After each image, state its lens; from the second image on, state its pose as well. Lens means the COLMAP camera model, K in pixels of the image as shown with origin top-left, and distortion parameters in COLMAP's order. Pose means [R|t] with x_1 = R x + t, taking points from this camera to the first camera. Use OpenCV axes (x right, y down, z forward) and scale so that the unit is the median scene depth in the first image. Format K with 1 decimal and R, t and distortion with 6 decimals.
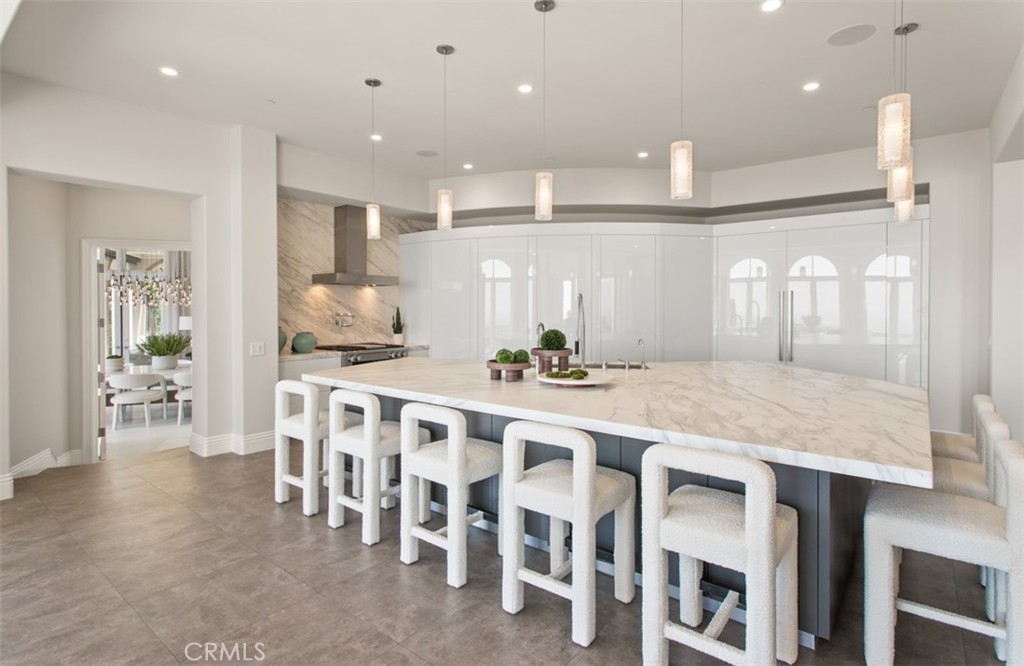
lens RADIAL K [[520.7, 0, 539.6], [0, 520.7, 307.8], [0, 0, 1]] dist [-0.020958, 0.000558]
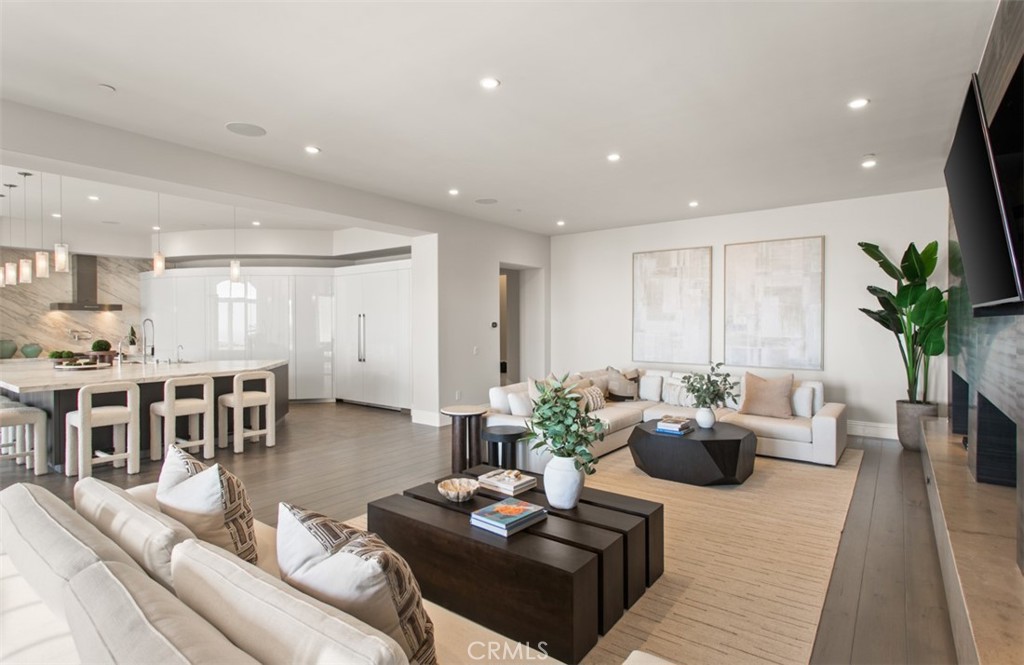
lens RADIAL K [[503.3, 0, 508.2], [0, 503.3, 327.6], [0, 0, 1]] dist [0.018122, -0.001777]
pose [[0.999952, -0.008229, 0.005382, 0.830864], [0.008176, 0.999918, 0.009886, -0.001448], [-0.005463, -0.009841, 0.999937, -0.420102]]
